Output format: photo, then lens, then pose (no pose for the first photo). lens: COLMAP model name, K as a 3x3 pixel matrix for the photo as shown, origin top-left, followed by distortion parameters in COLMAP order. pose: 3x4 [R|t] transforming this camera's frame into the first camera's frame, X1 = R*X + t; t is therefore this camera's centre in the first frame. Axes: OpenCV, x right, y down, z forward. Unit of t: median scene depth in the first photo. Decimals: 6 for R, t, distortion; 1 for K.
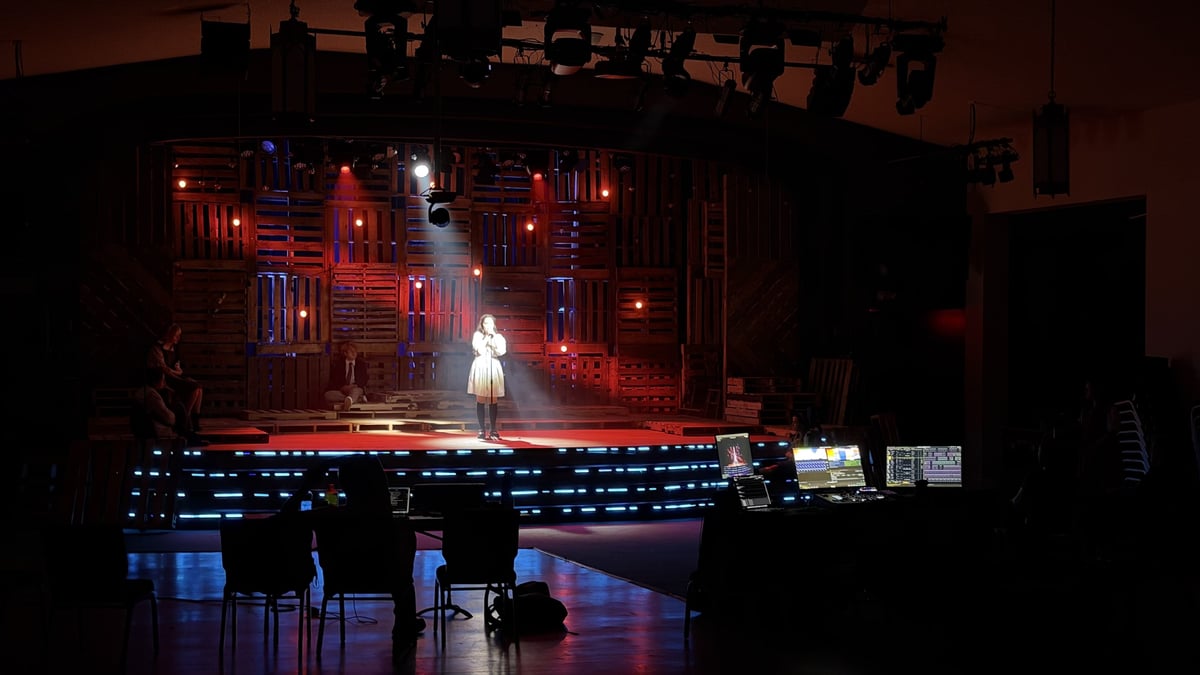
lens RADIAL K [[1625.1, 0, 600.7], [0, 1625.1, 336.5], [0, 0, 1]] dist [0.104210, 0.000000]
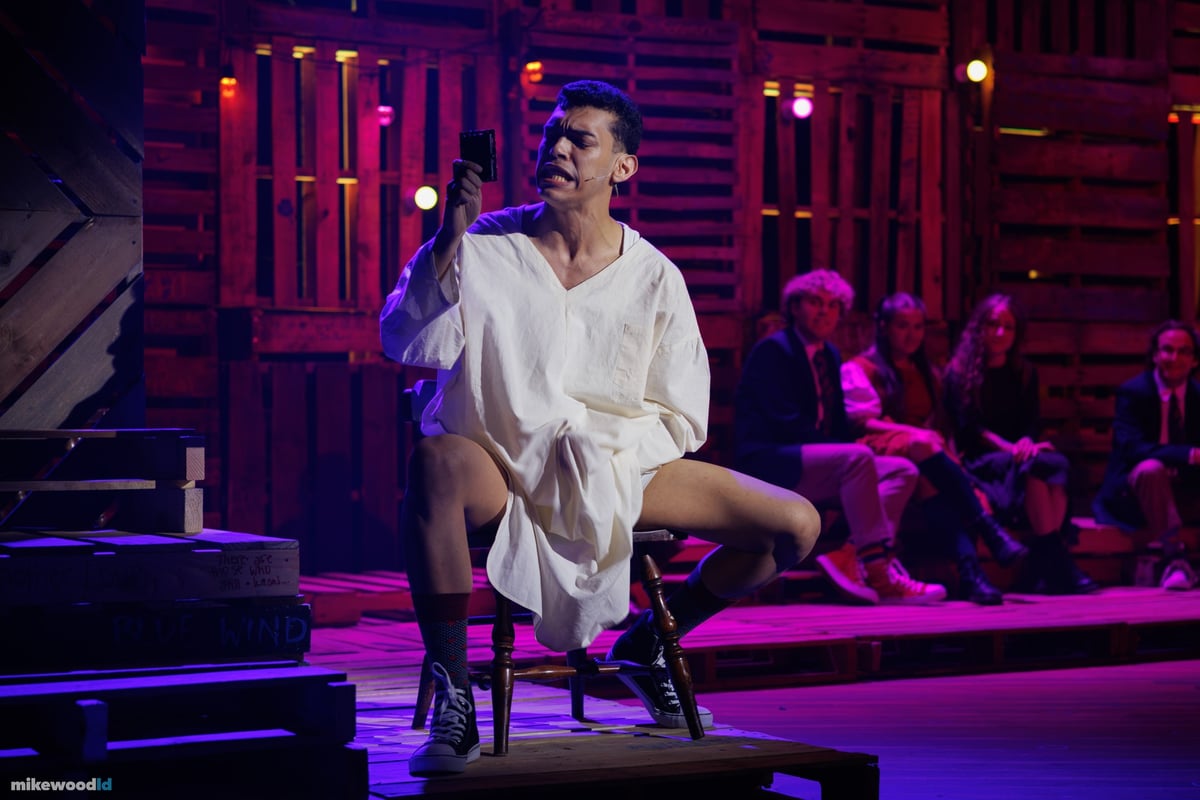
lens RADIAL K [[2276.7, 0, 594.1], [0, 2276.7, 398.9], [0, 0, 1]] dist [0.049221, 0.000000]
pose [[0.986374, -0.007870, 0.164333, -0.212303], [0.009153, 0.999933, -0.007054, 0.020524], [-0.164266, 0.008462, 0.986380, 0.629222]]
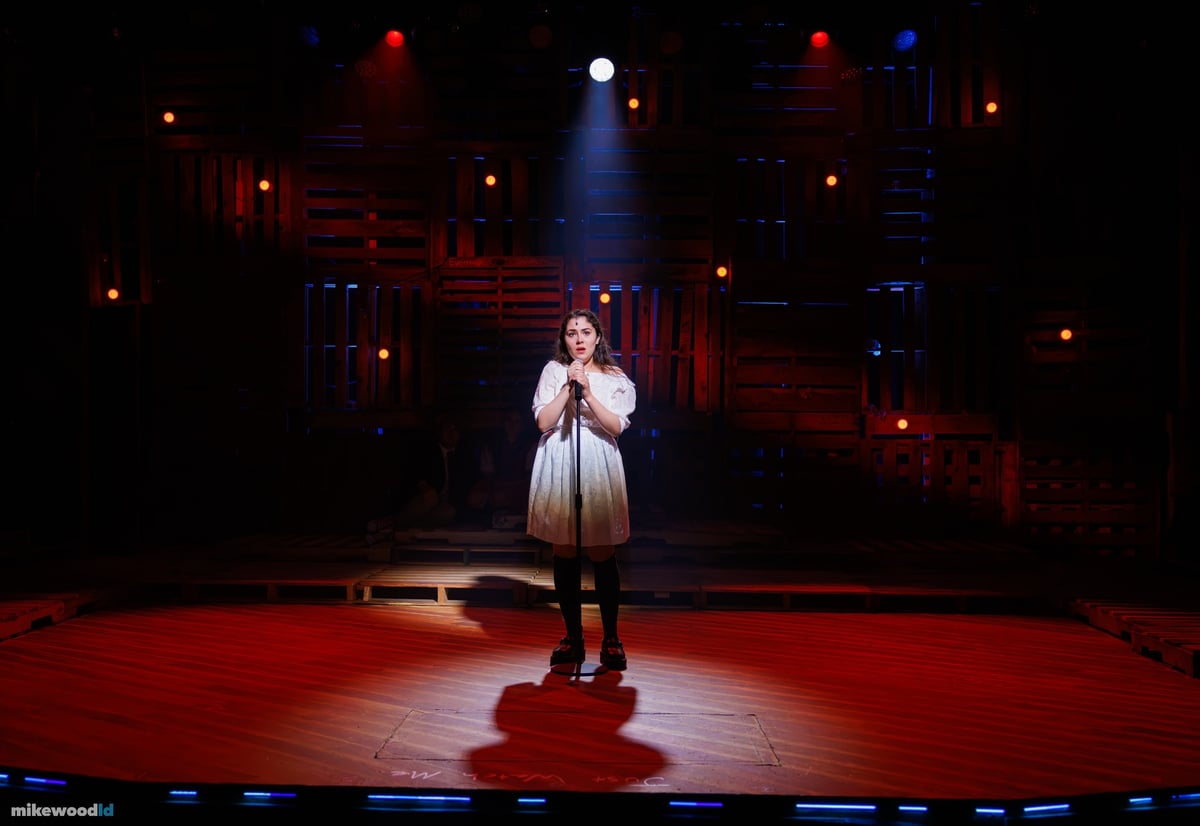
lens RADIAL K [[1259.5, 0, 582.2], [0, 1259.5, 411.8], [0, 0, 1]] dist [-0.002516, 0.000000]
pose [[0.936210, -0.001002, -0.351440, 0.021478], [-0.005962, 0.999807, -0.018732, 0.012042], [0.351391, 0.019632, 0.936023, 0.629785]]
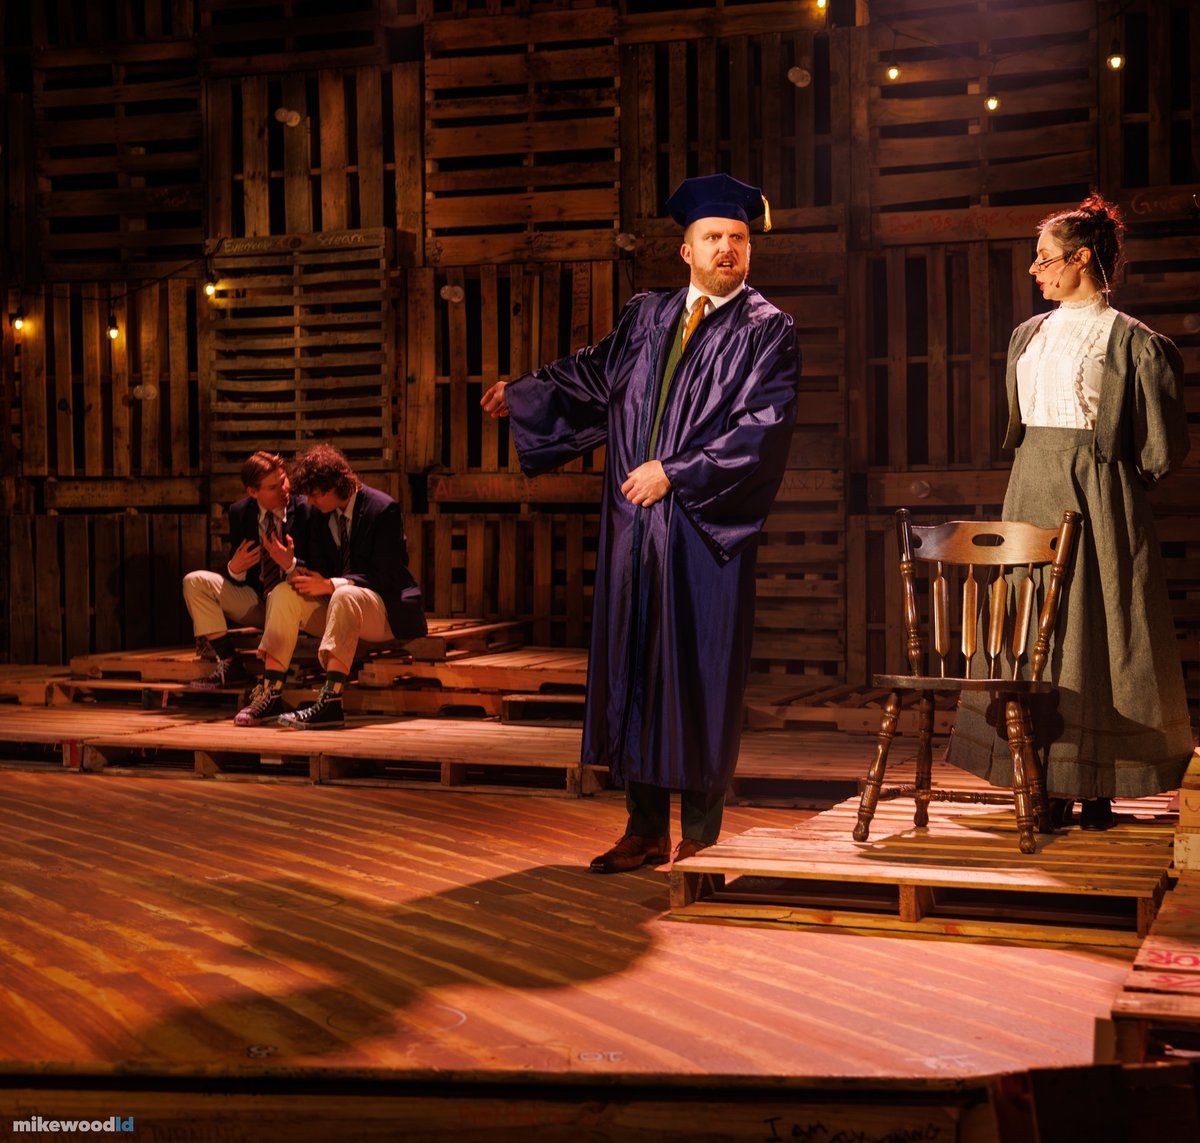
lens RADIAL K [[2027.6, 0, 633.0], [0, 2027.6, 559.1], [0, 0, 1]] dist [-0.001364, 0.000000]
pose [[0.784865, 0.008200, -0.619613, 0.166040], [0.001464, 0.999885, 0.015086, 0.015188], [0.619665, -0.012748, 0.784763, 0.713595]]
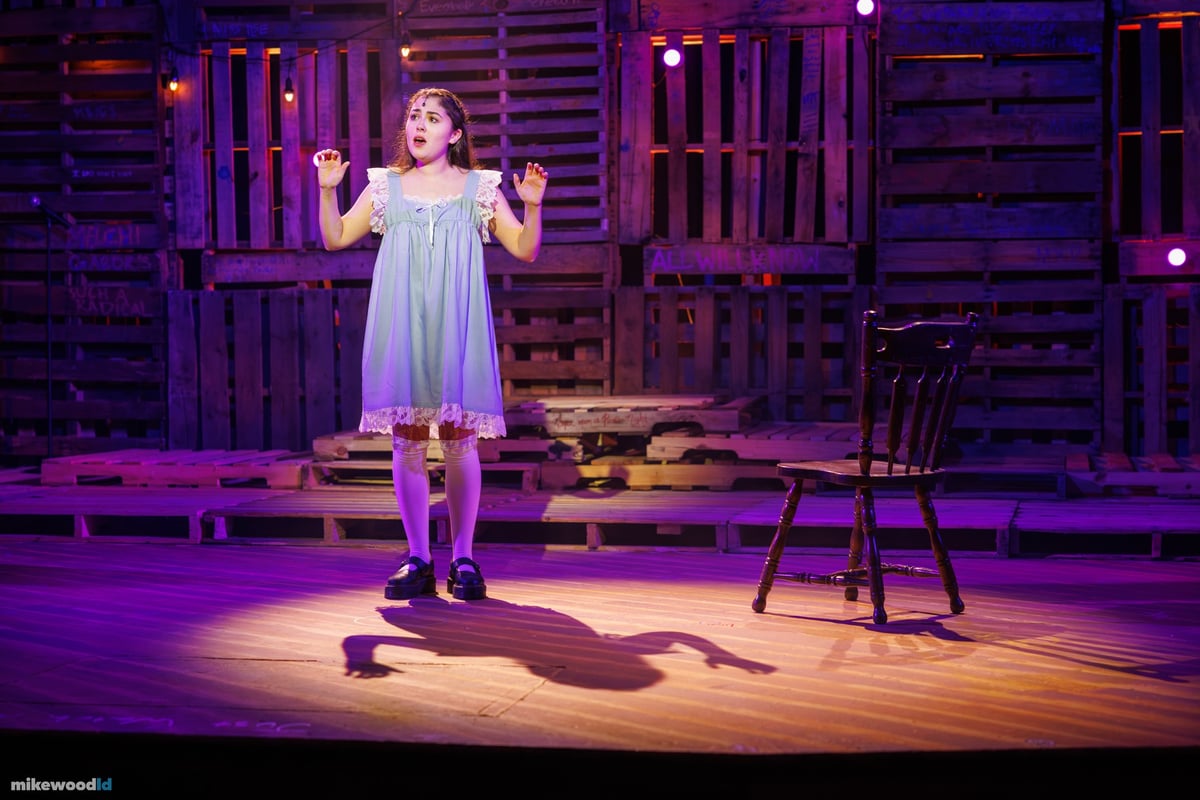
lens RADIAL K [[2299.4, 0, 605.3], [0, 2299.4, 384.6], [0, 0, 1]] dist [0.035376, 0.000000]
pose [[0.865611, 0.008507, -0.500644, 0.098404], [0.008438, 0.999466, 0.031573, 0.017116], [0.500645, -0.031554, 0.865077, 0.615783]]
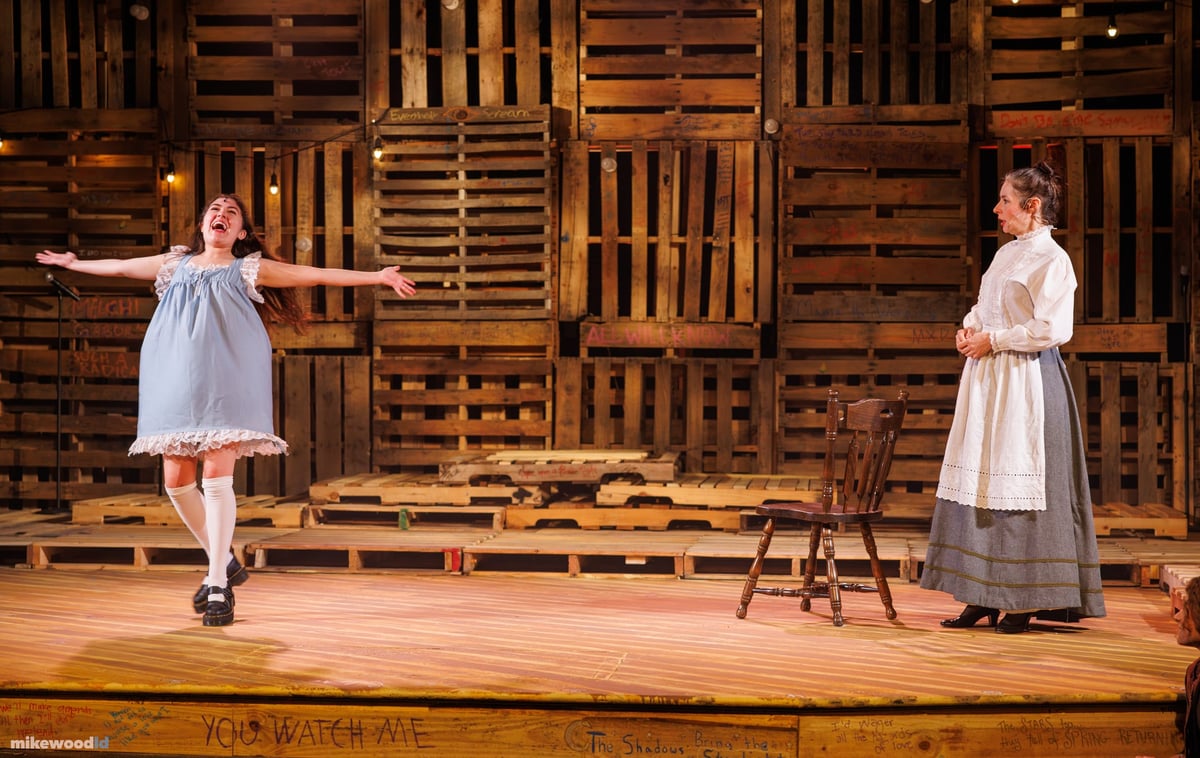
lens RADIAL K [[2358.5, 0, 602.7], [0, 2358.5, 377.8], [0, 0, 1]] dist [0.030237, 0.000000]
pose [[0.908132, 0.005168, -0.418652, 0.110962], [-0.002357, 0.999971, 0.007230, 0.012998], [0.418677, -0.005579, 0.908118, 0.519748]]
